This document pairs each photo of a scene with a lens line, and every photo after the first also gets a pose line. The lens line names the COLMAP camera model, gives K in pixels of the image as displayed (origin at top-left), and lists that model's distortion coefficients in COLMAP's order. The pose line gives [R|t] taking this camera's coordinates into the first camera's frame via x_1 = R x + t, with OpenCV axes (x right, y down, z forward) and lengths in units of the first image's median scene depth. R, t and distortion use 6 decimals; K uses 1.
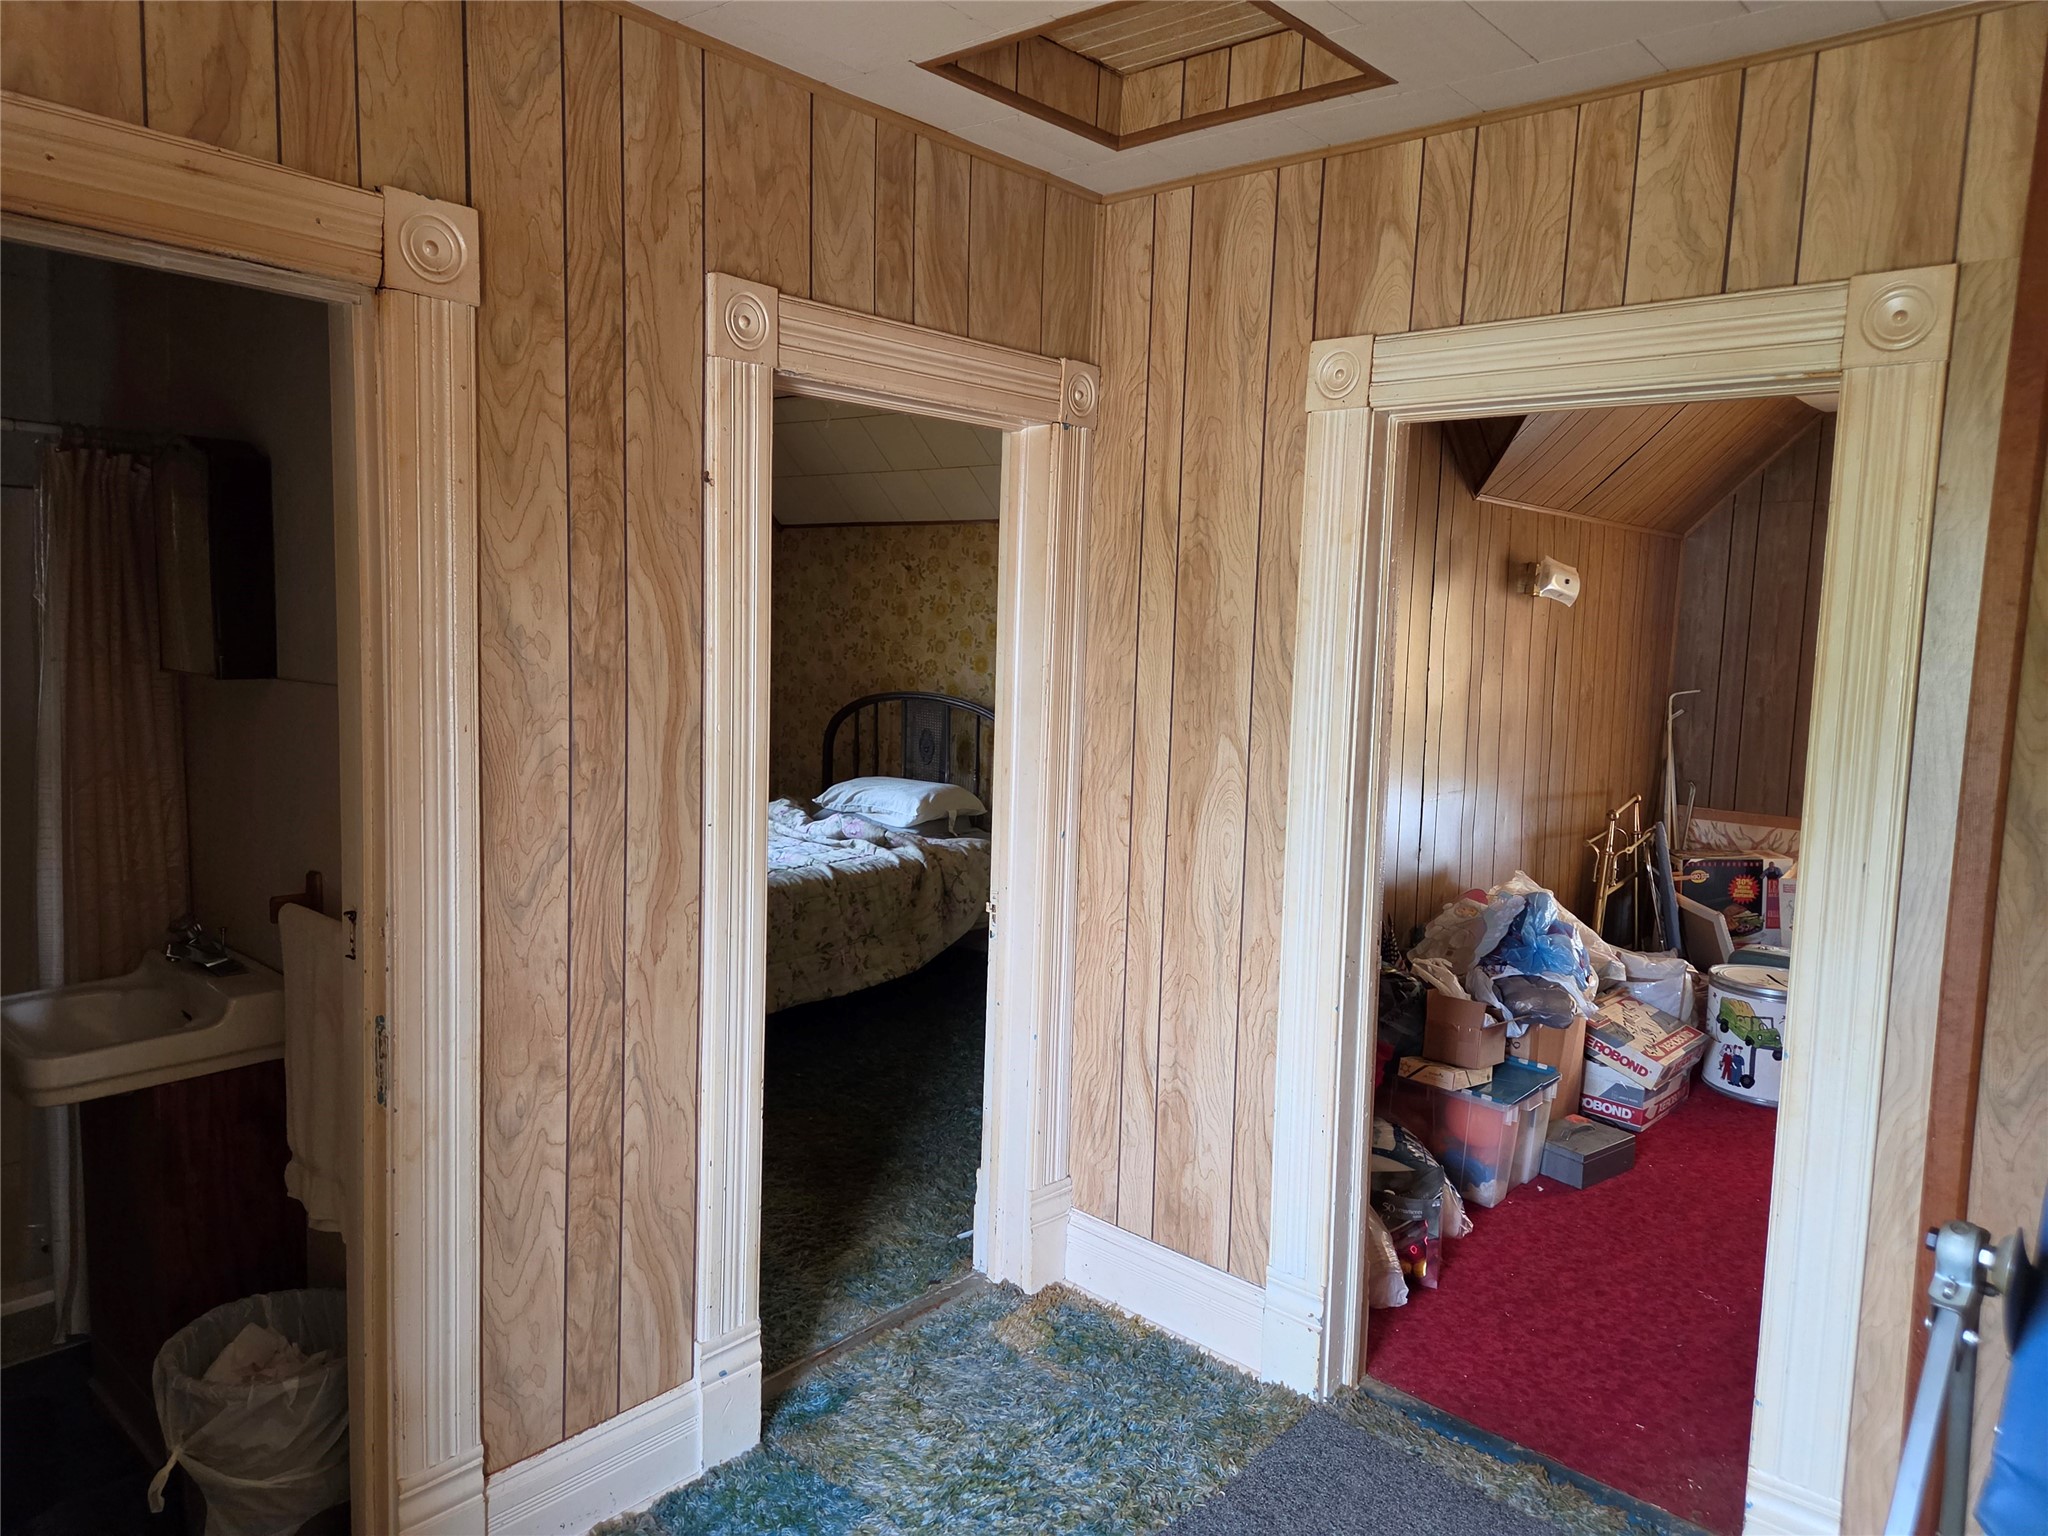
lens RADIAL K [[1391.4, 0, 1029.0], [0, 1391.4, 761.6], [0, 0, 1]] dist [0.050671, -0.020559]
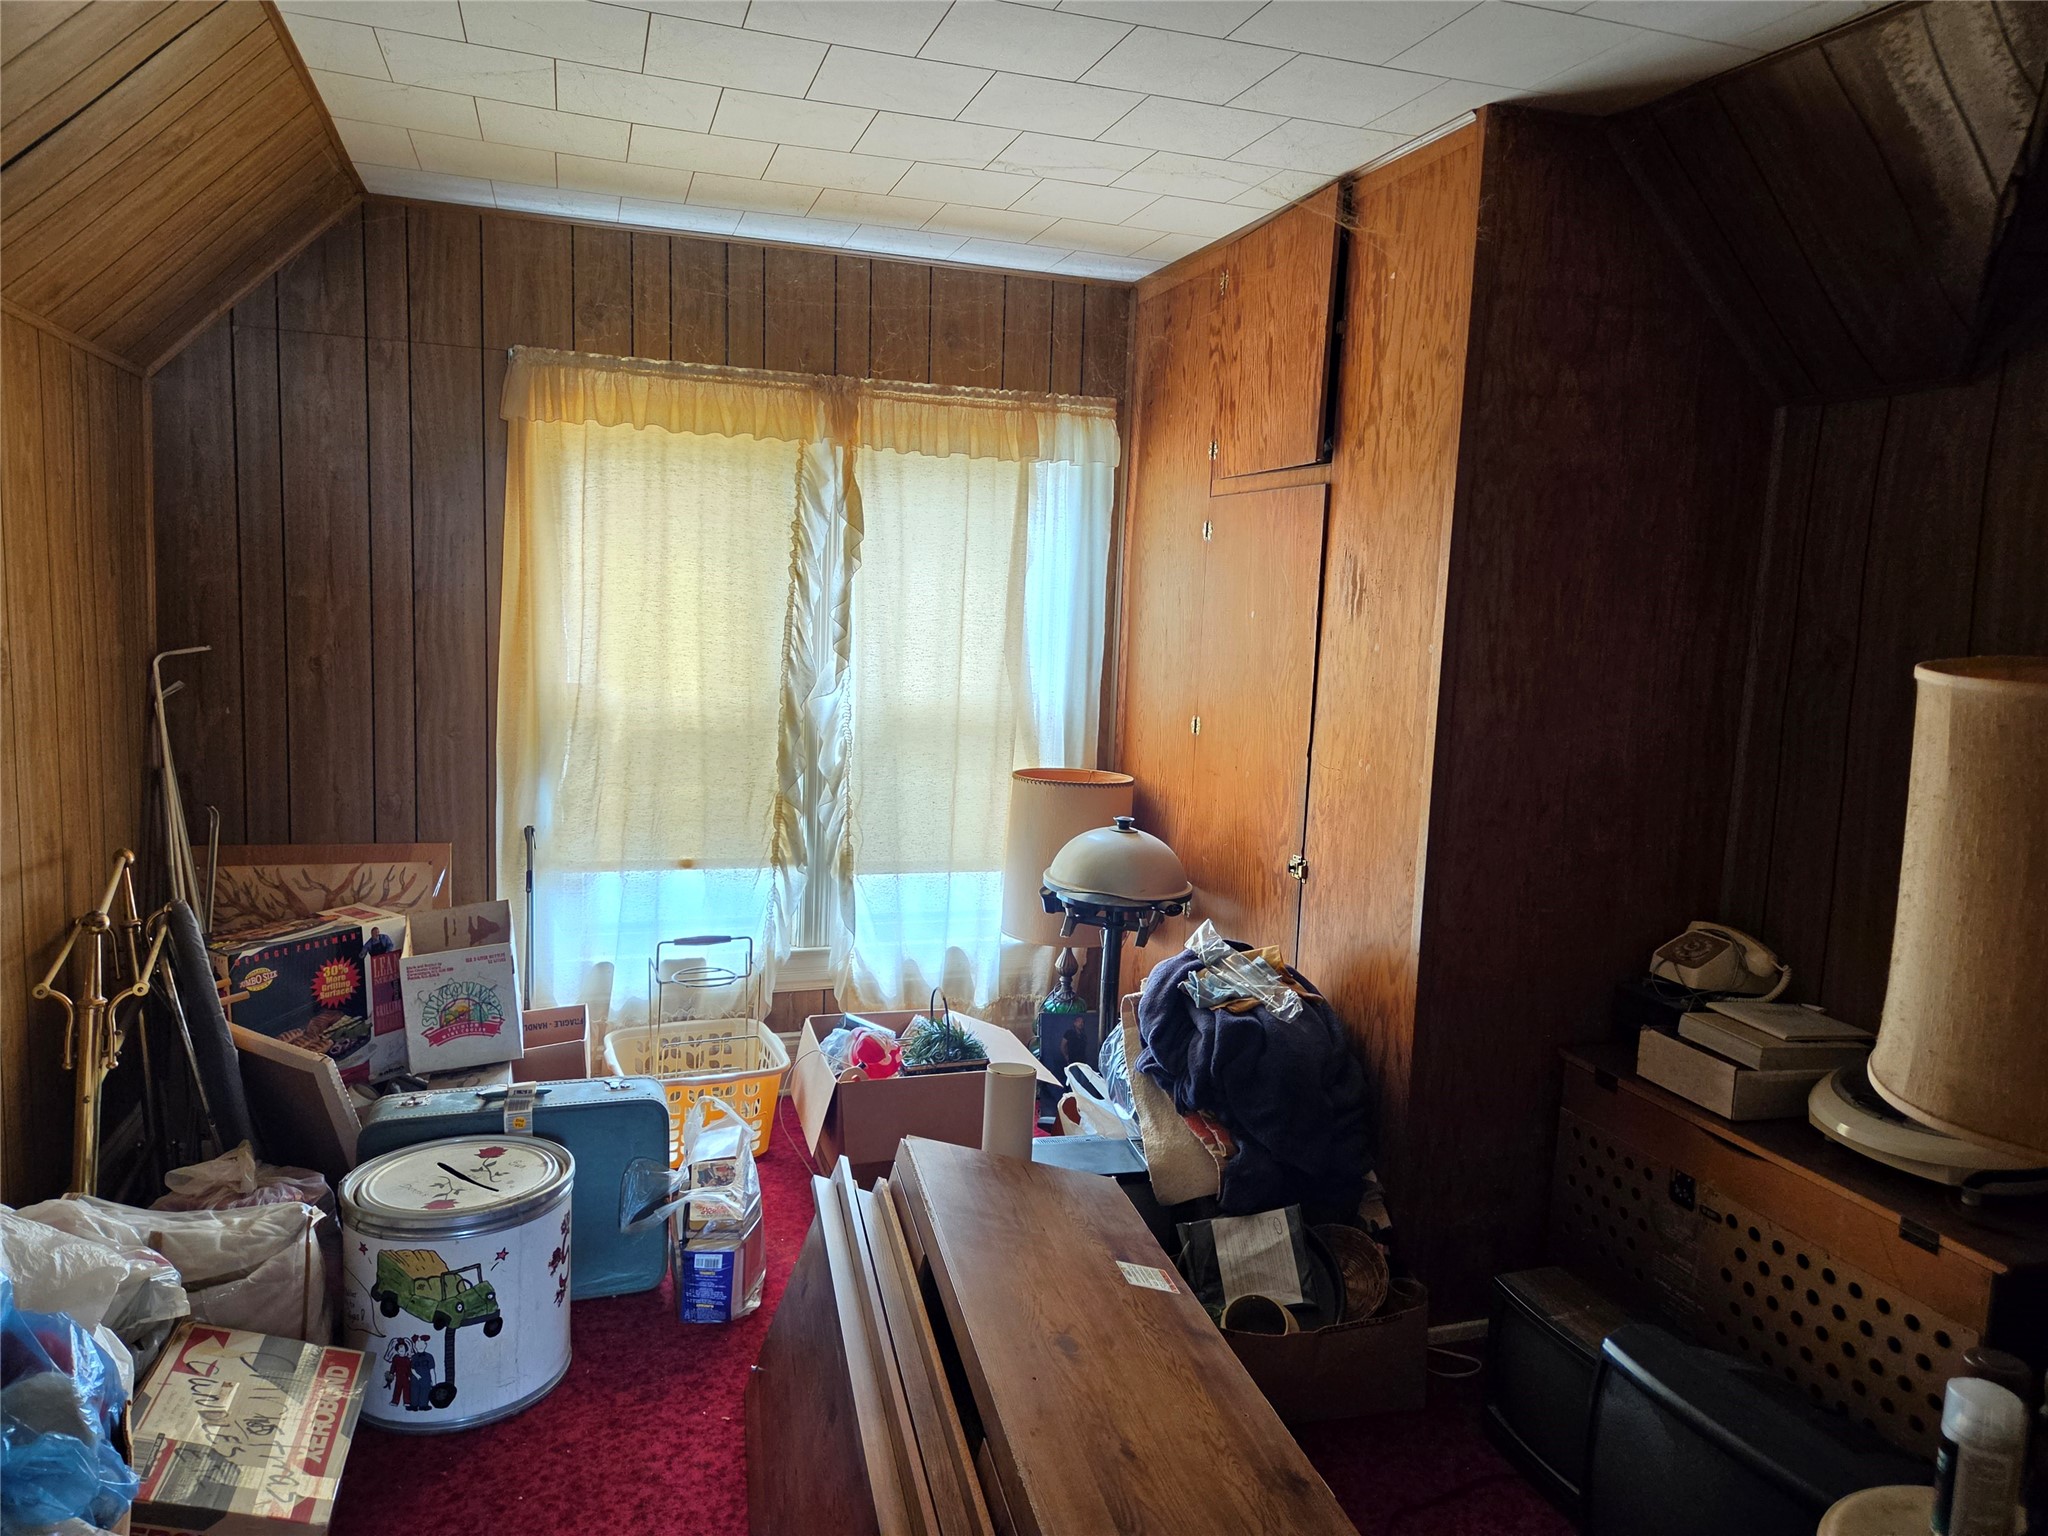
lens RADIAL K [[1391.4, 0, 1024.4], [0, 1391.4, 761.2], [0, 0, 1]] dist [0.050671, -0.020559]
pose [[0.513248, -0.104569, 0.851846, 0.153843], [0.062914, 0.994463, 0.084170, -0.032859], [-0.855931, 0.010392, 0.516985, 0.425663]]
